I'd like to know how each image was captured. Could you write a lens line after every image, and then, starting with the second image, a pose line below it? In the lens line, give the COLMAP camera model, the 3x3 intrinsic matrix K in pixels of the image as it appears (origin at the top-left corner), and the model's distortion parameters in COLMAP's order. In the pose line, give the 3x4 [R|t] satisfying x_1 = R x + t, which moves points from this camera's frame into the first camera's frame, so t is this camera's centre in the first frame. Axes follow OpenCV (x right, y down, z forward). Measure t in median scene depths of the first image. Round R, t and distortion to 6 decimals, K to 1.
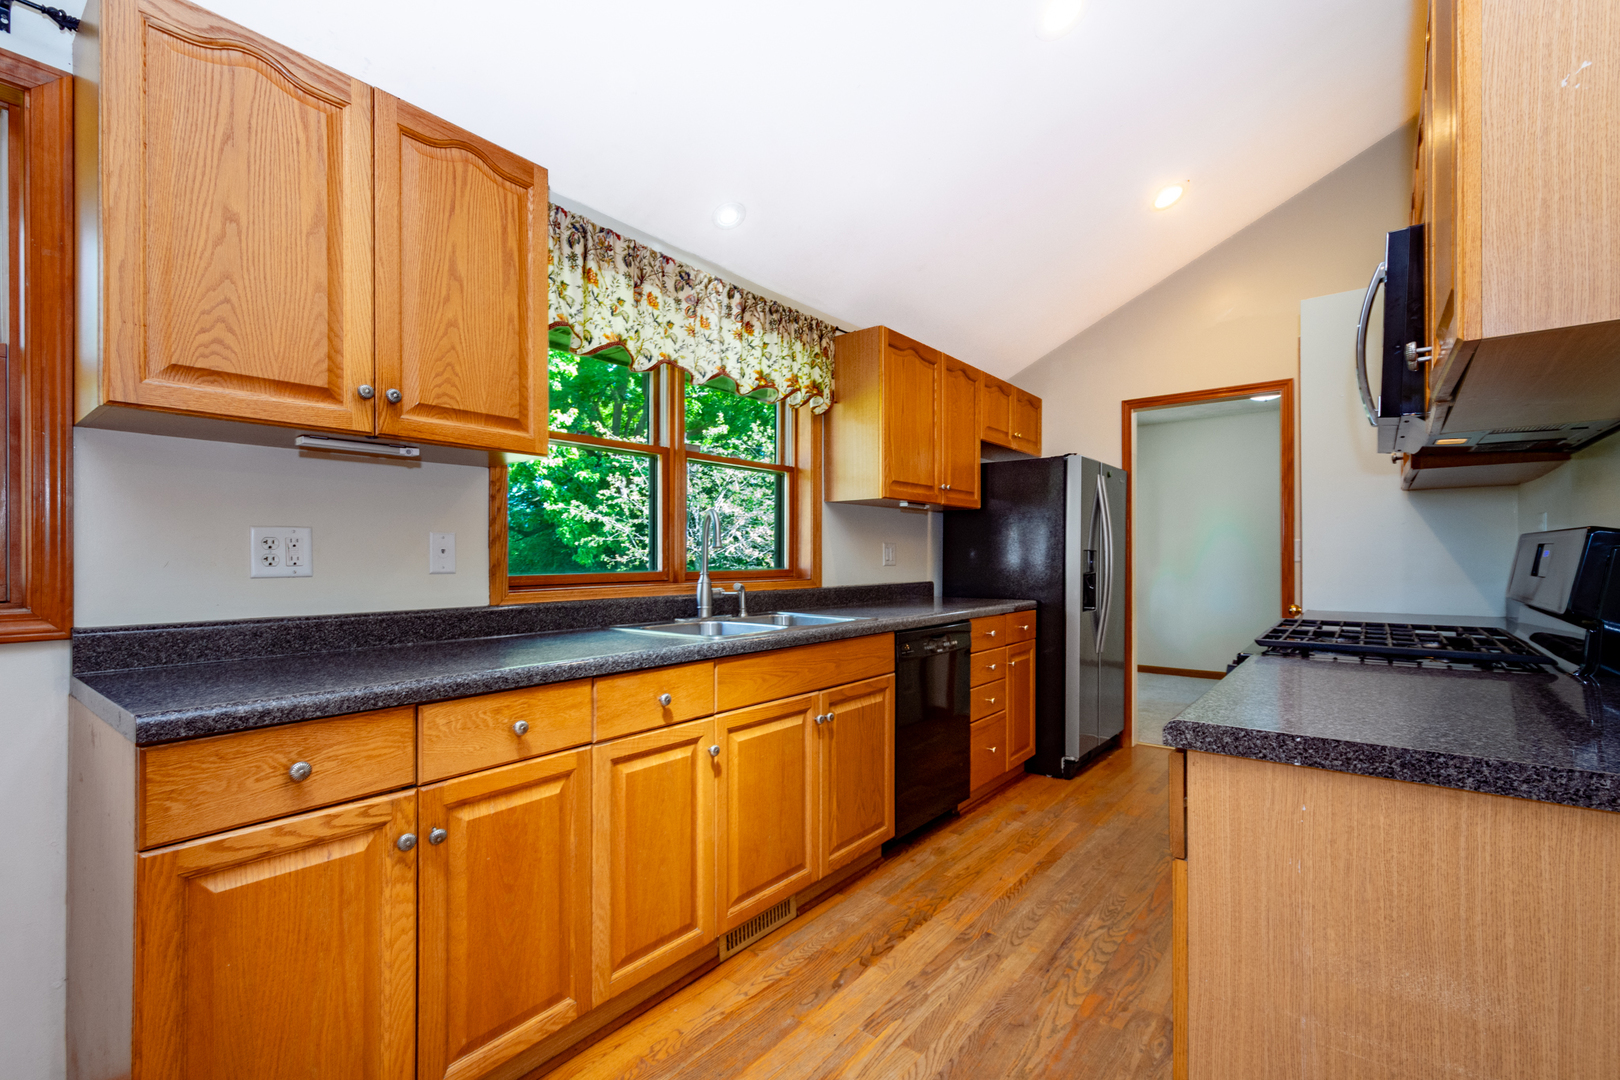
lens RADIAL K [[713.1, 0, 805.7], [0, 713.1, 540.3], [0, 0, 1]] dist [0.005245, -0.002192]
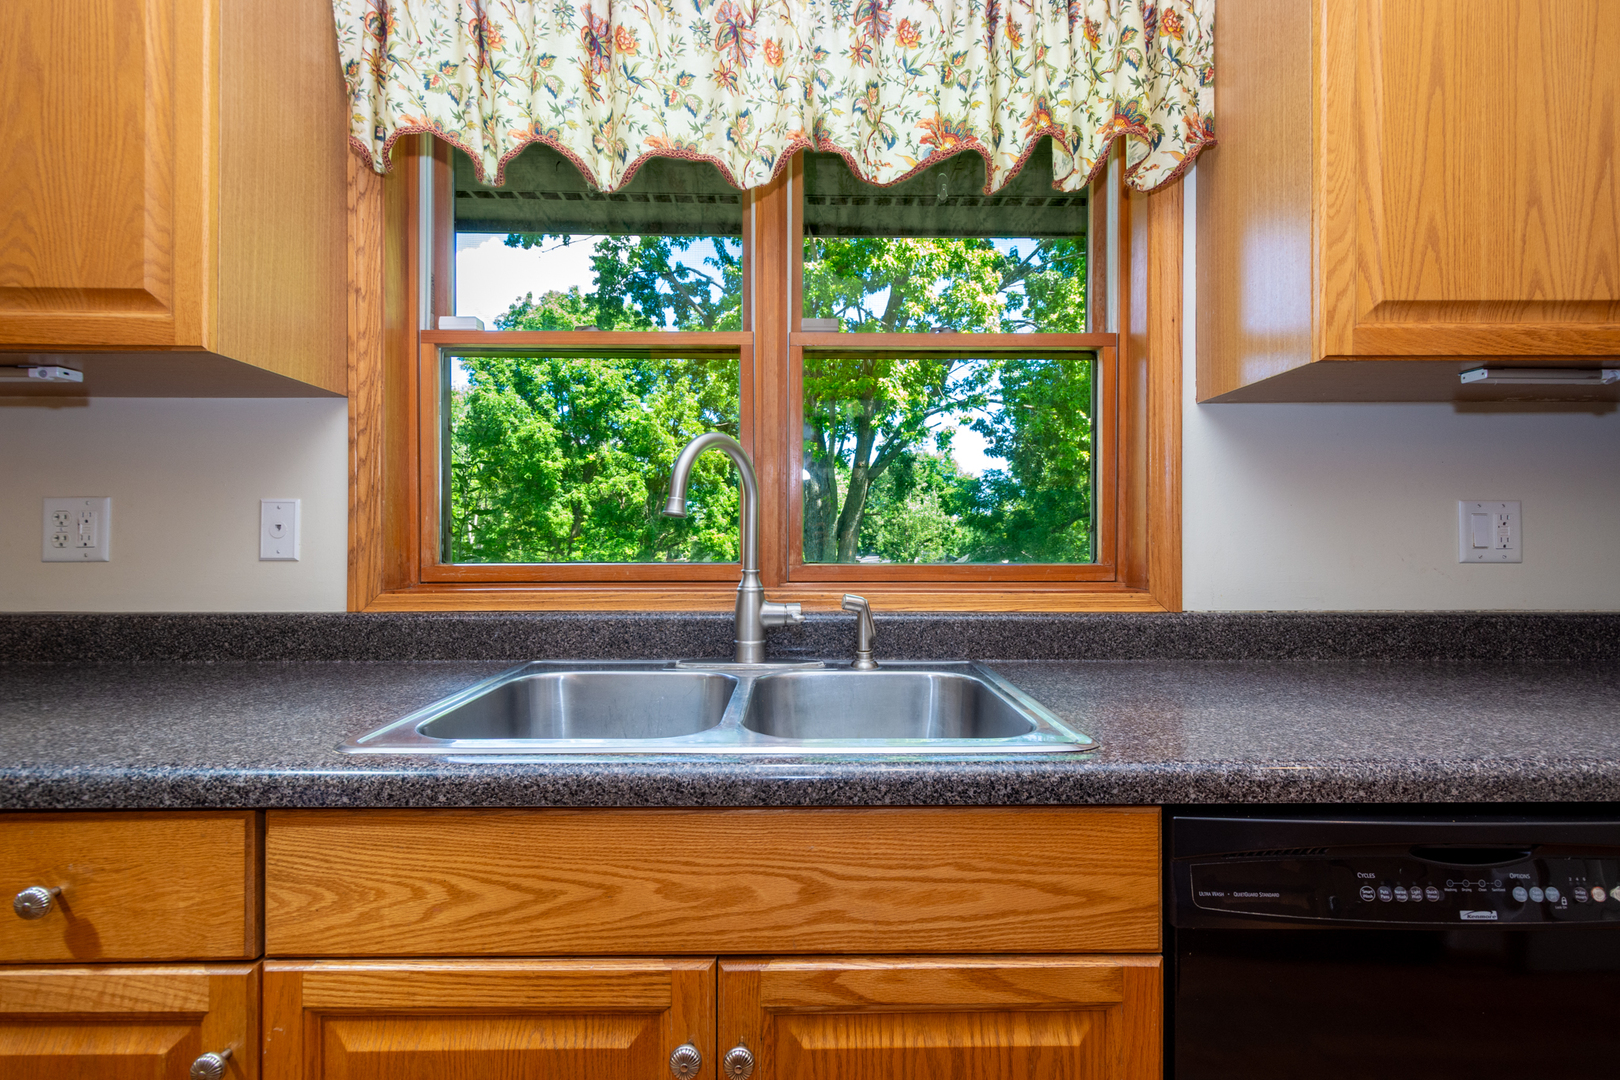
lens RADIAL K [[713.1, 0, 800.0], [0, 713.1, 532.7], [0, 0, 1]] dist [0.005245, -0.002192]
pose [[0.639808, -0.005520, -0.768515, 0.310611], [0.015406, 0.999865, 0.005644, 0.022689], [0.768380, -0.015451, 0.639807, 0.902238]]
